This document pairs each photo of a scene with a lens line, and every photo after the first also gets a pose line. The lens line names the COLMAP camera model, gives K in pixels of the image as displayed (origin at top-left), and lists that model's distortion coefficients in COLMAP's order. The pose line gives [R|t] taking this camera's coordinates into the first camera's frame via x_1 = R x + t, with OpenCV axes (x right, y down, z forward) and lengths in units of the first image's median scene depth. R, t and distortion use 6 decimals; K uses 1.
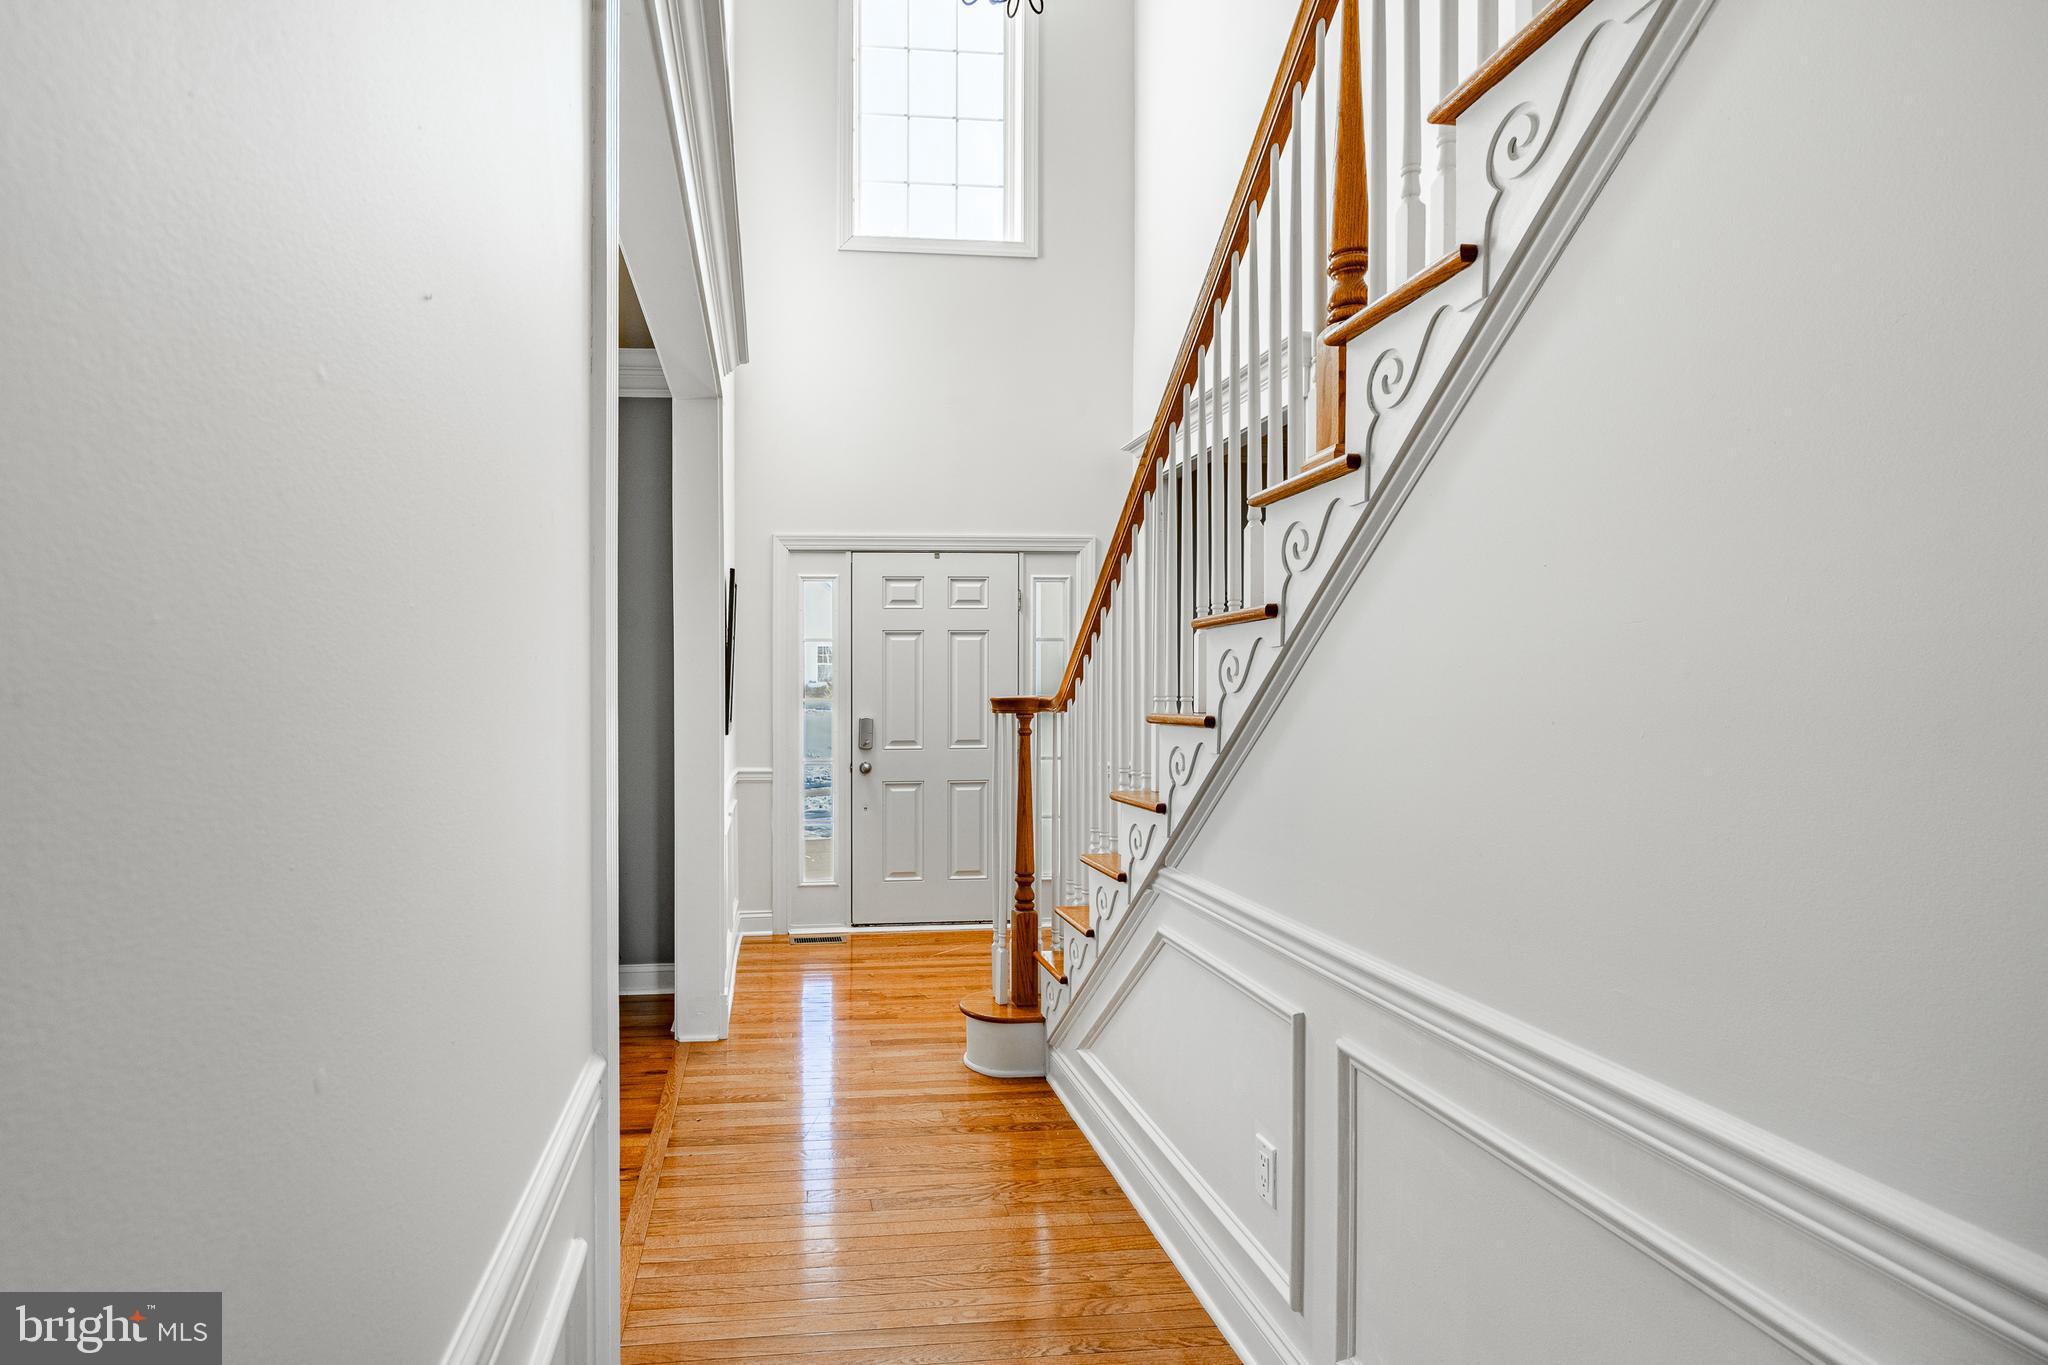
lens RADIAL K [[931.5, 0, 1024.6], [0, 931.5, 680.0], [0, 0, 1]] dist [0.000549, 0.000393]
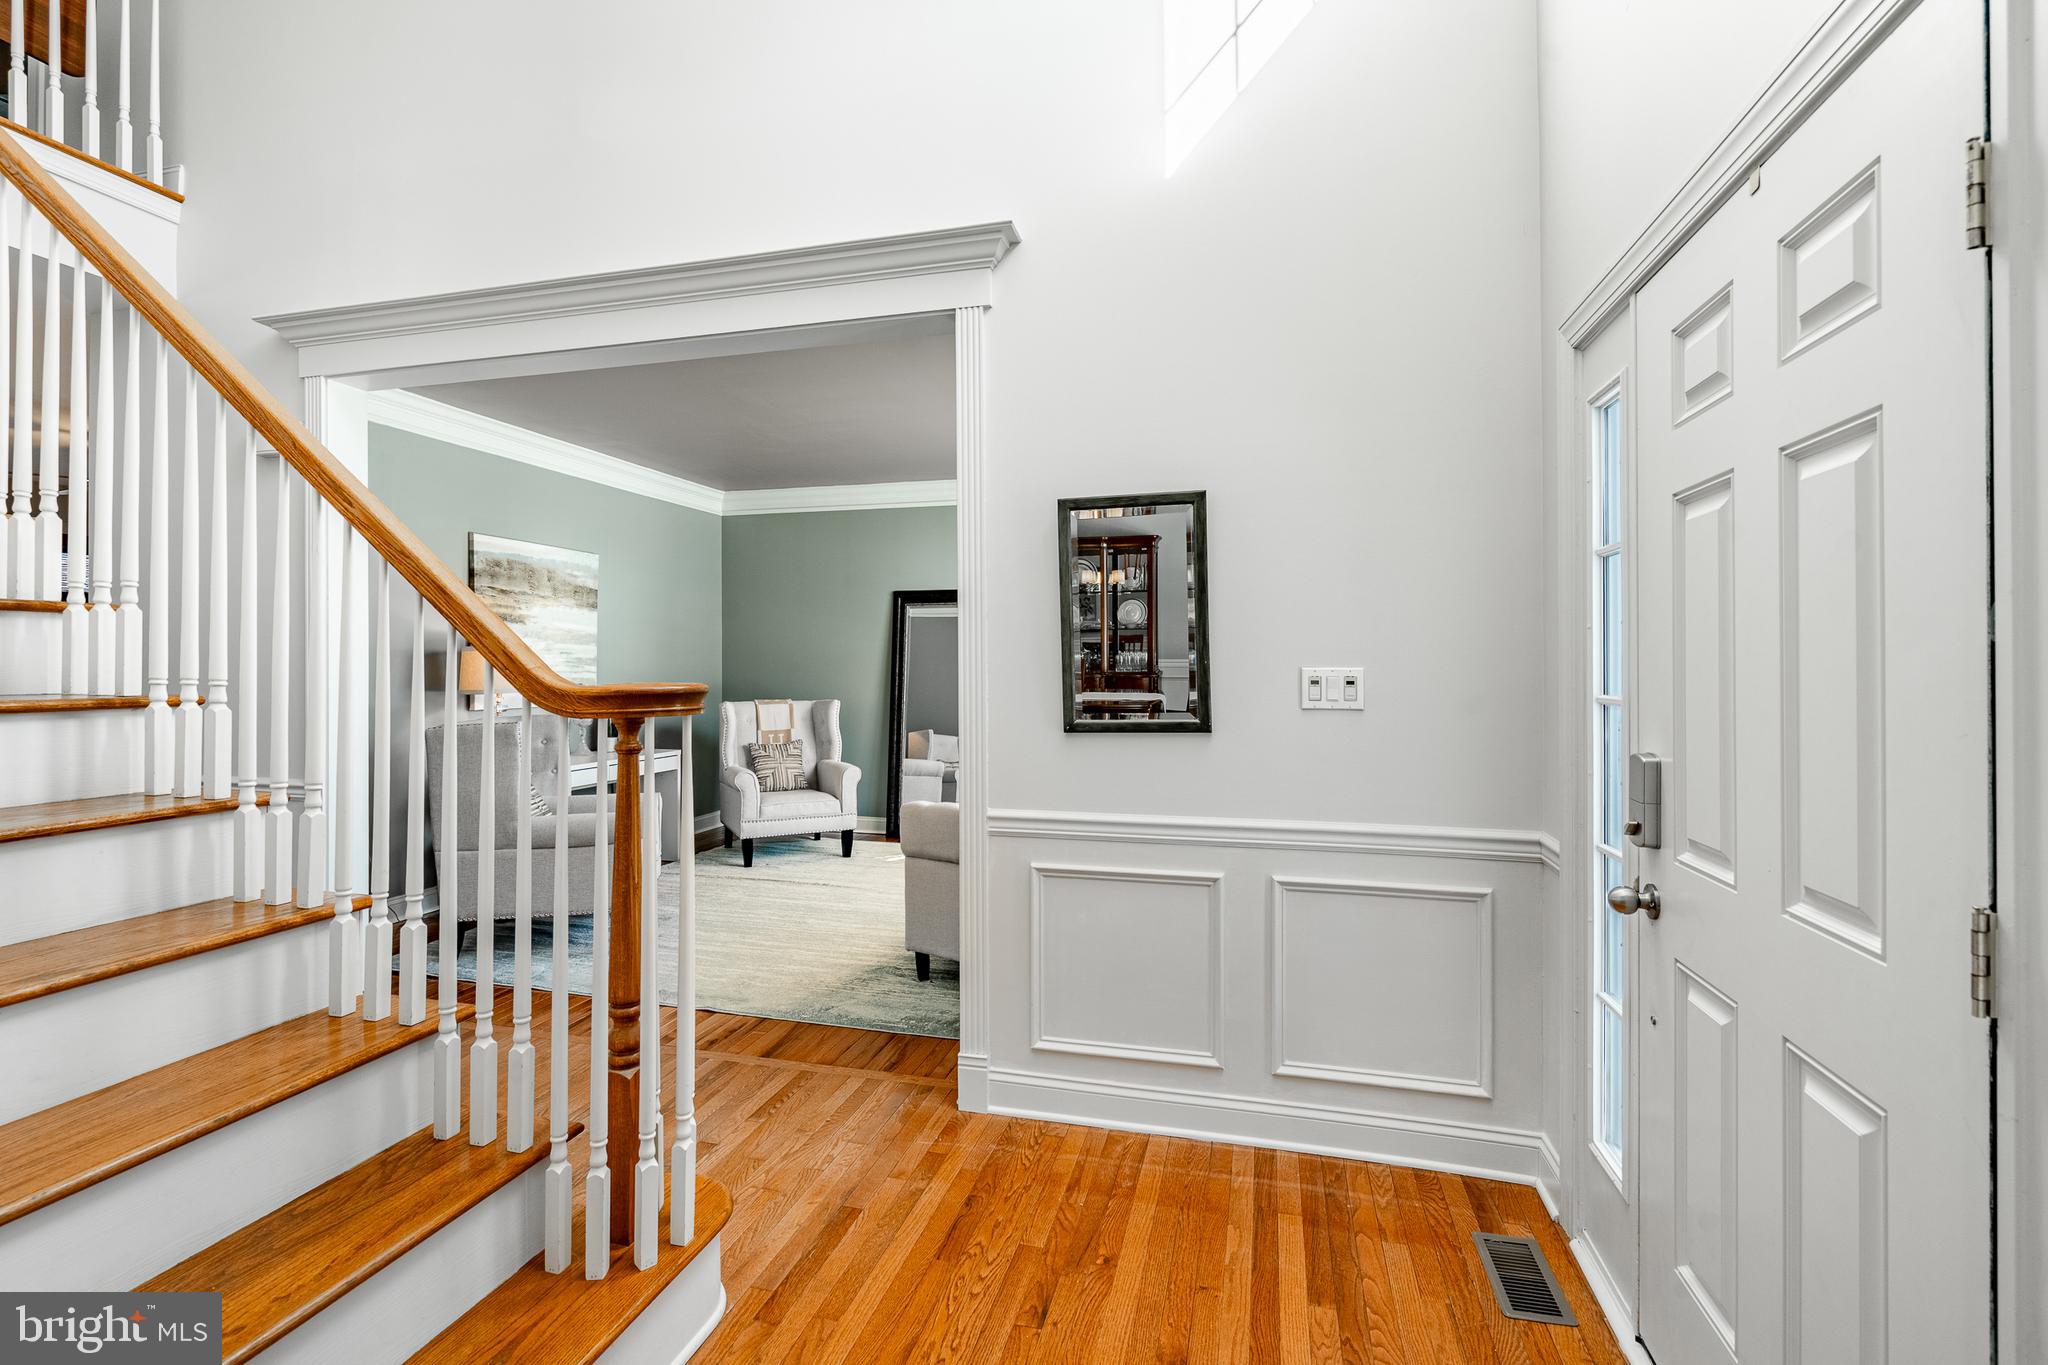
lens RADIAL K [[931.5, 0, 1024.6], [0, 931.5, 680.0], [0, 0, 1]] dist [0.000549, 0.000393]
pose [[-0.487501, -0.005666, -0.873104, 0.357459], [0.009172, 0.999891, -0.011610, 0.020702], [0.873074, -0.013668, -0.487396, 1.432805]]
